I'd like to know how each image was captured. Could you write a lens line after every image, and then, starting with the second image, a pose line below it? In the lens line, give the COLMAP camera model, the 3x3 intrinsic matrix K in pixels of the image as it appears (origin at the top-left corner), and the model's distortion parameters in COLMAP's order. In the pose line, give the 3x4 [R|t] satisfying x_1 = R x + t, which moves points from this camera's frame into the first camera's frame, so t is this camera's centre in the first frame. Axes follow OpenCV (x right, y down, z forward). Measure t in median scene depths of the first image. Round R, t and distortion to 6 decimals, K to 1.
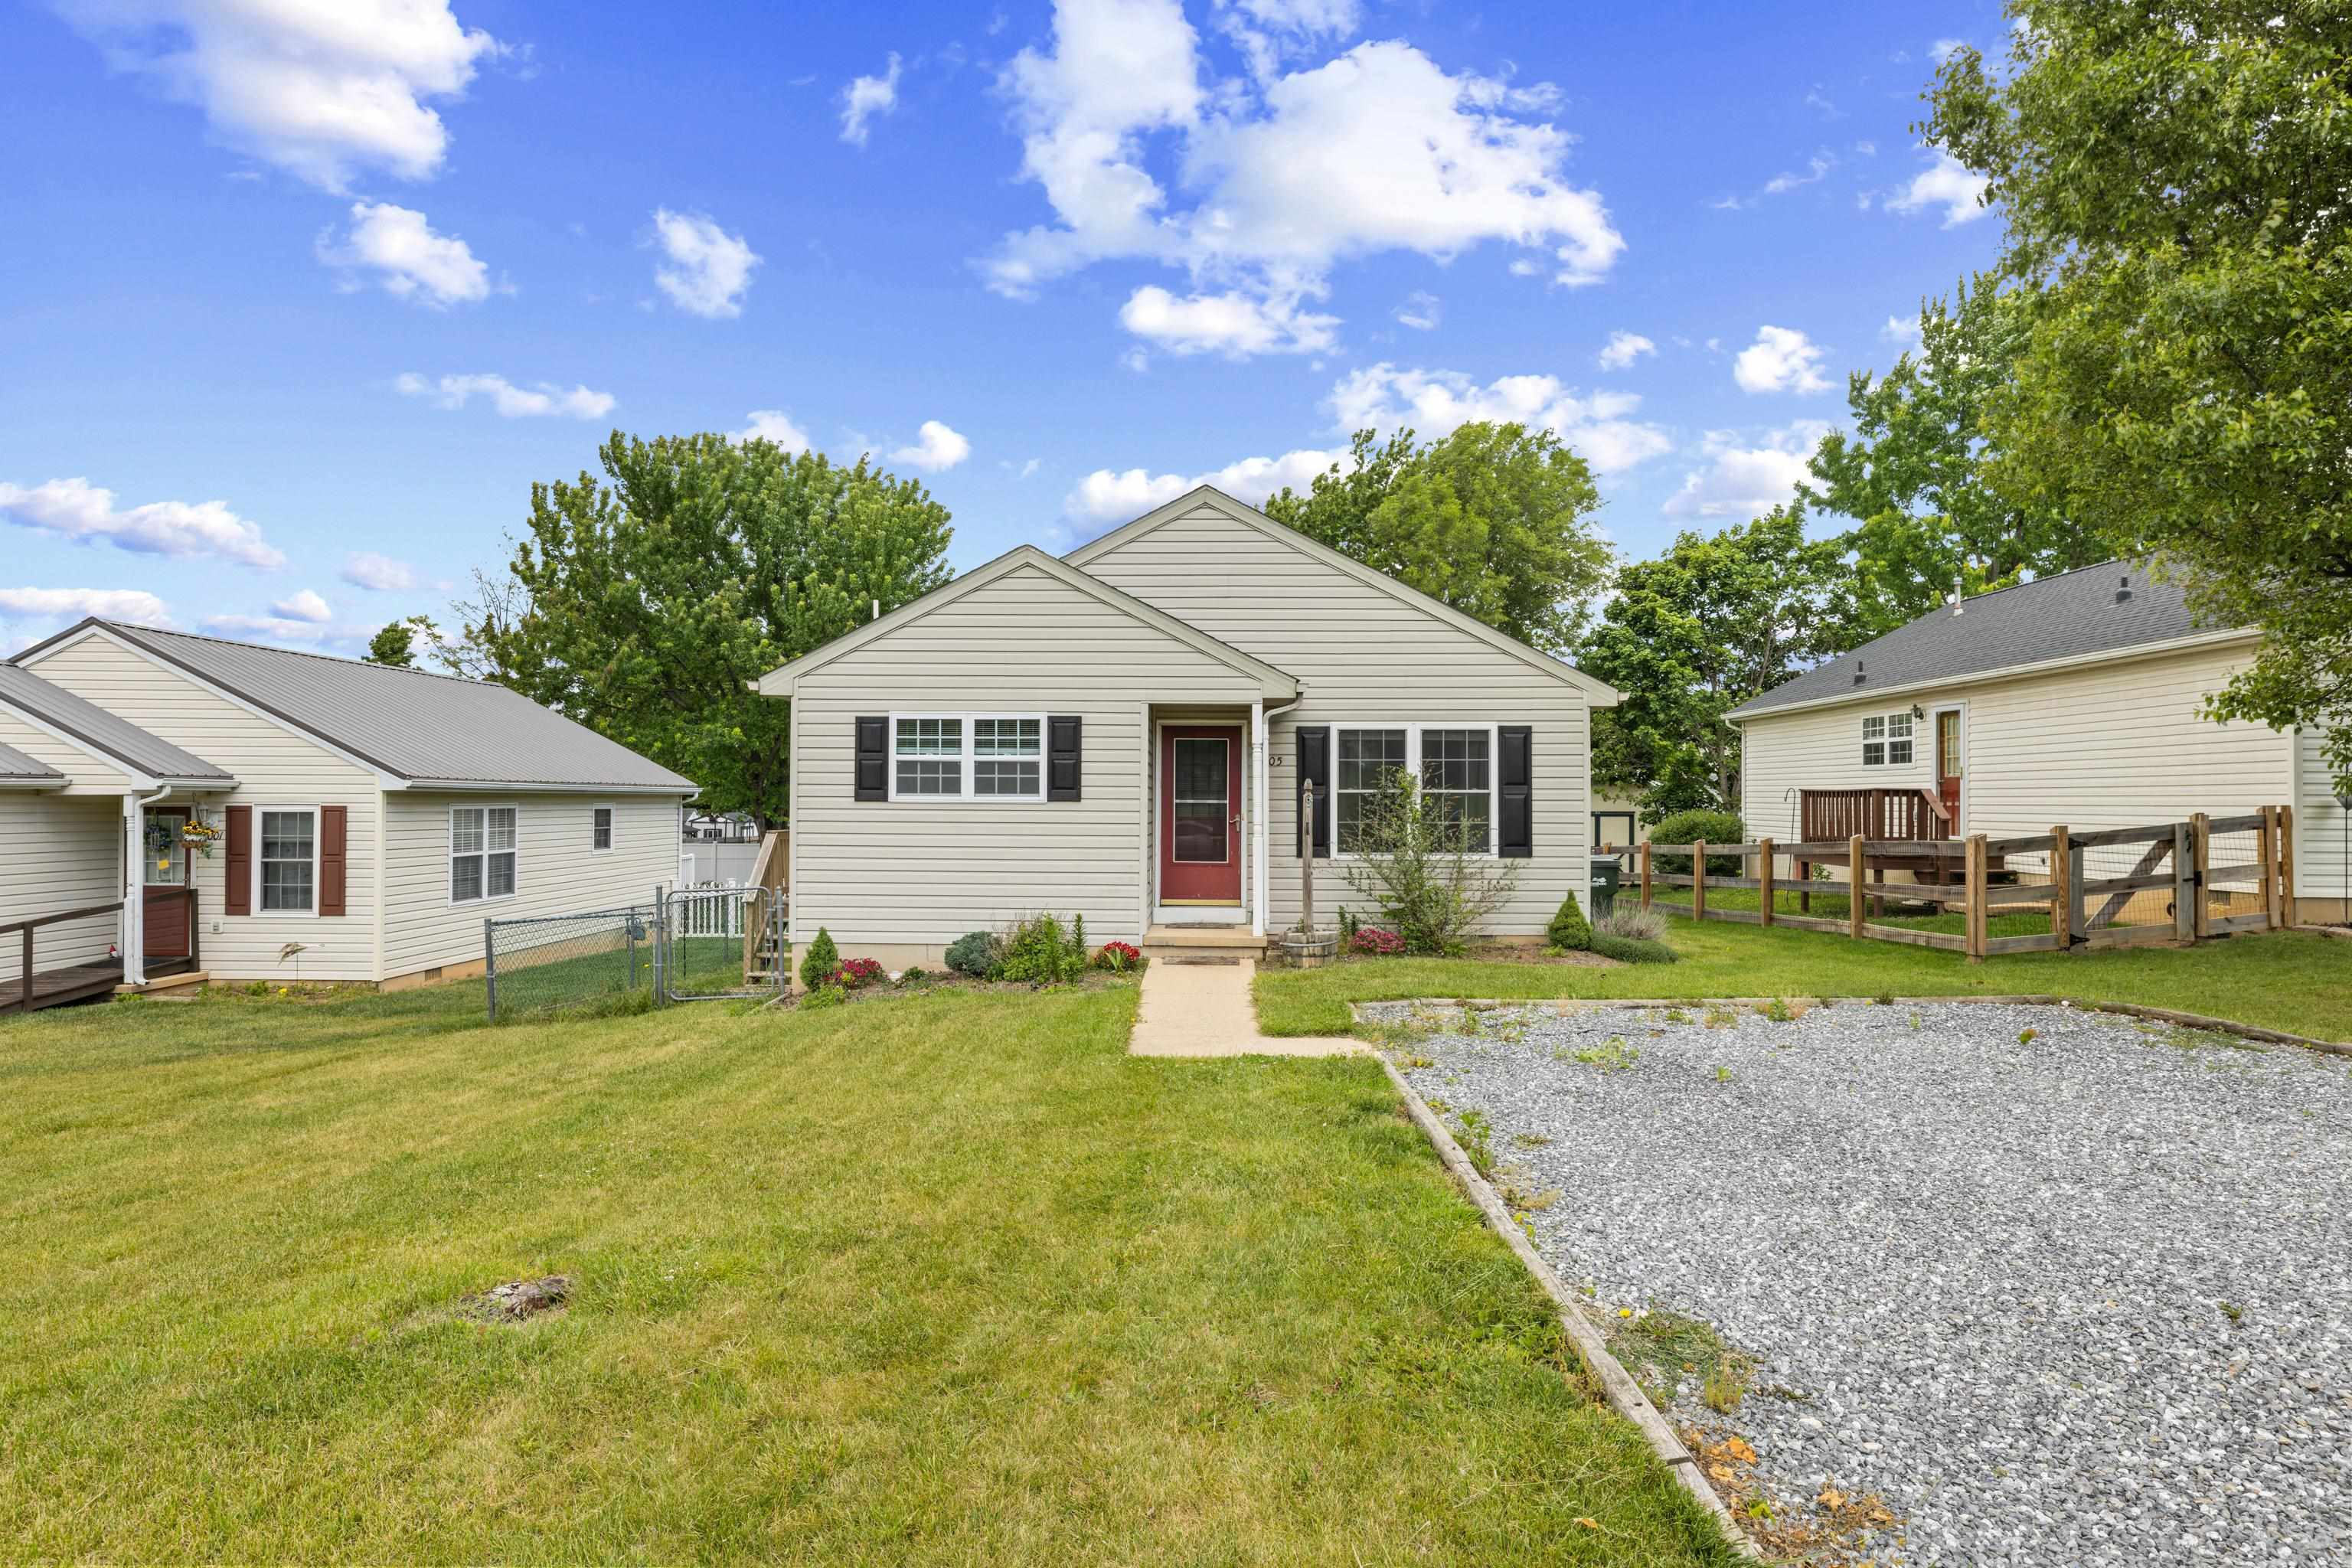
lens RADIAL K [[1250.2, 0, 1174.8], [0, 1250.2, 791.5], [0, 0, 1]] dist [-0.002745, 0.000149]
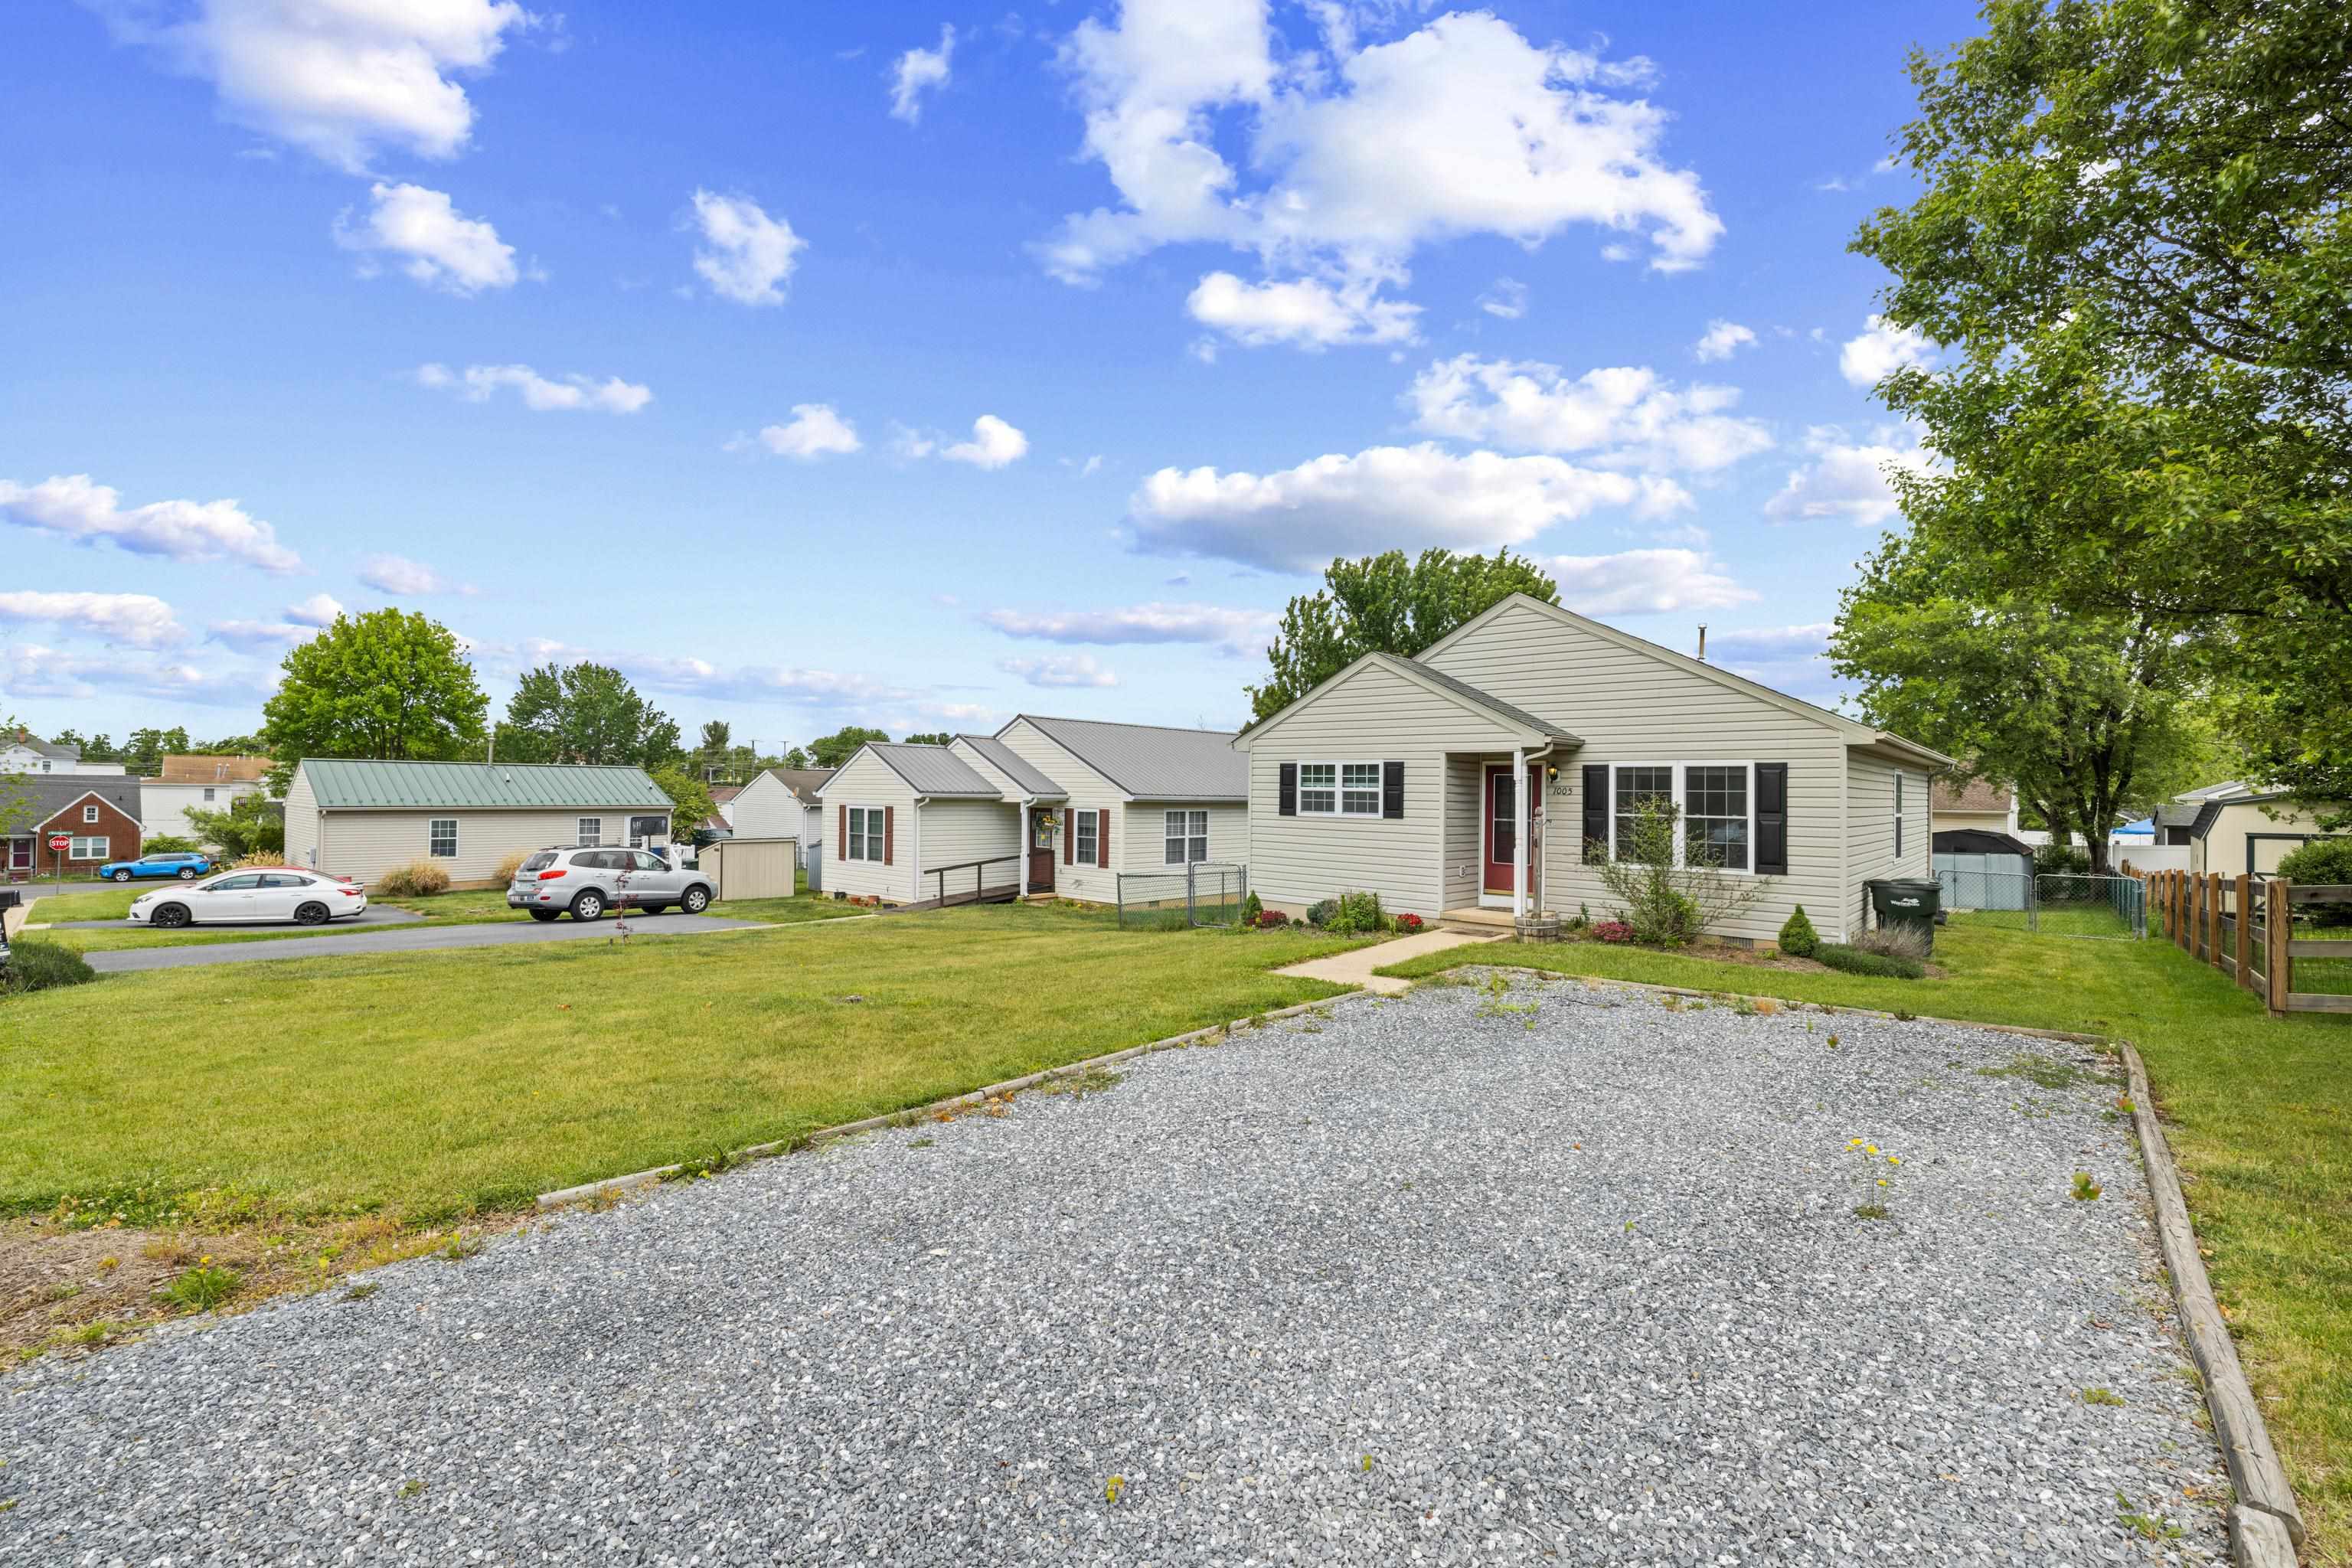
lens RADIAL K [[987.5, 0, 1178.9], [0, 987.5, 778.5], [0, 0, 1]] dist [-0.000520, 0.000137]
pose [[0.764836, -0.001640, -0.644223, 0.477266], [-0.006494, 0.999926, -0.010256, -0.026126], [0.644193, 0.012027, 0.764769, -0.079928]]
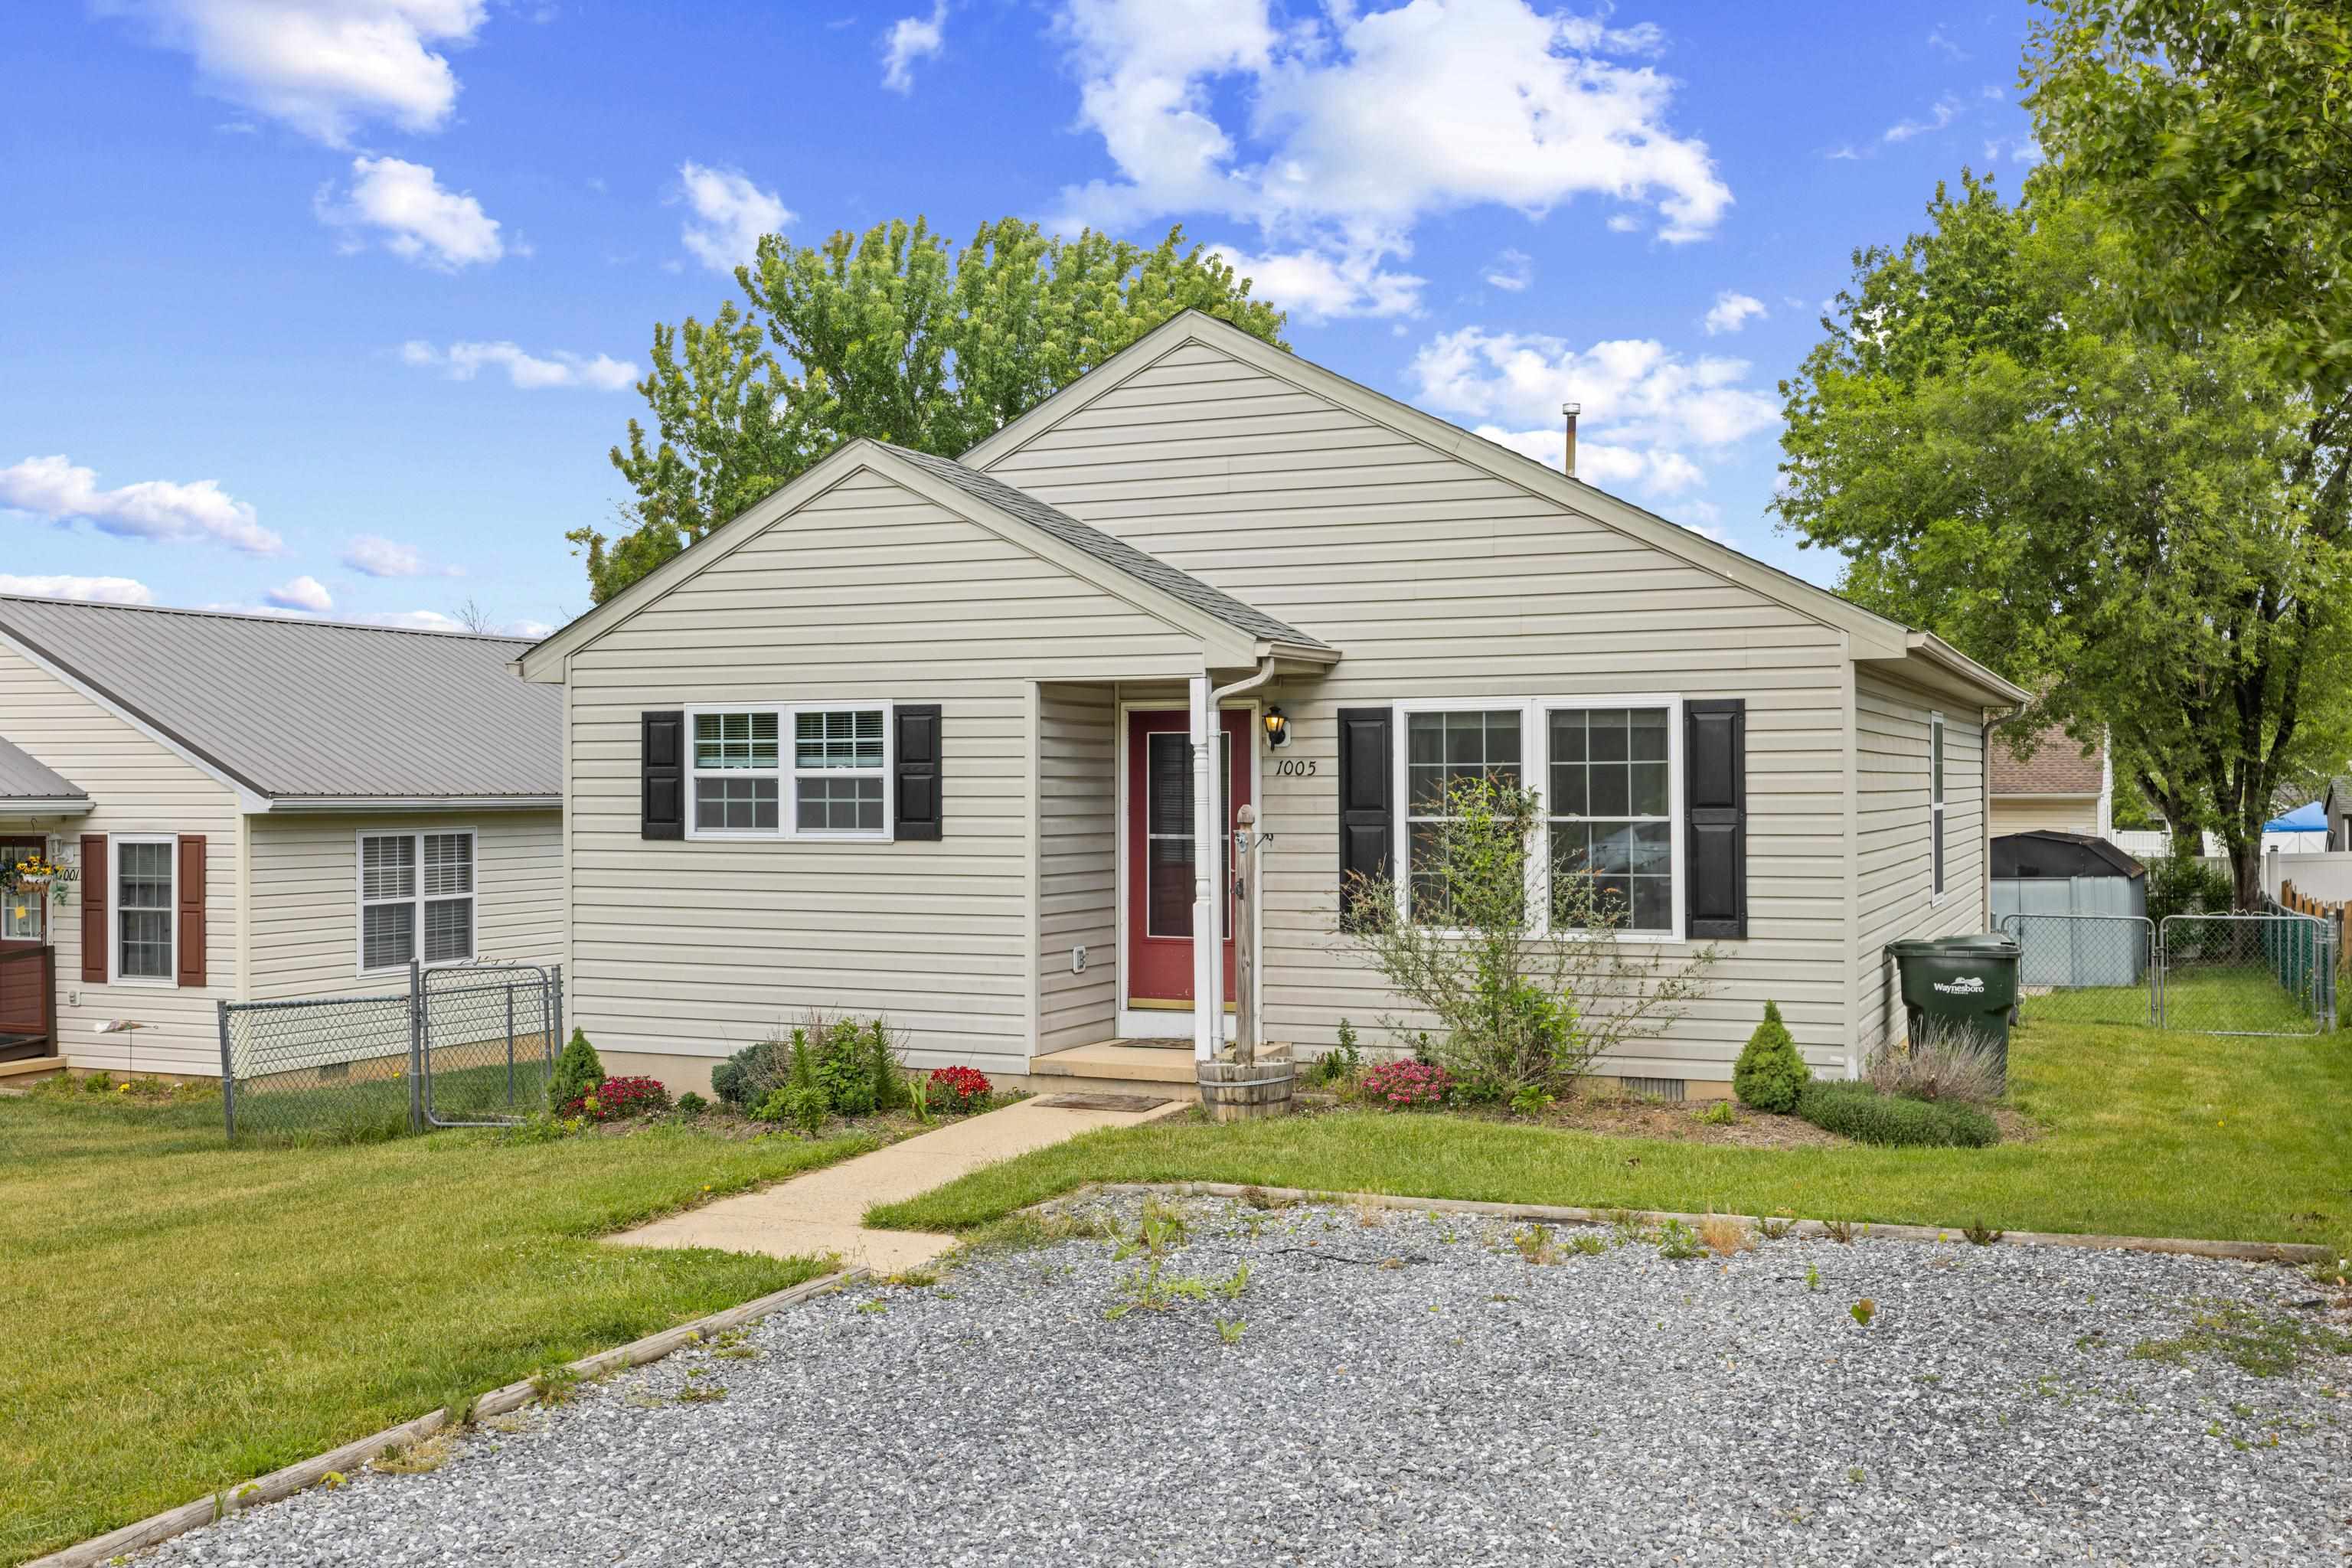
lens RADIAL K [[2274.8, 0, 1176.0], [0, 2274.8, 784.0], [0, 0, 1]] dist [0.001075, -0.005402]
pose [[0.928017, -0.007957, -0.372453, 0.455102], [0.010862, 0.999925, 0.005703, -0.025328], [0.372379, -0.009338, 0.928034, -0.016773]]
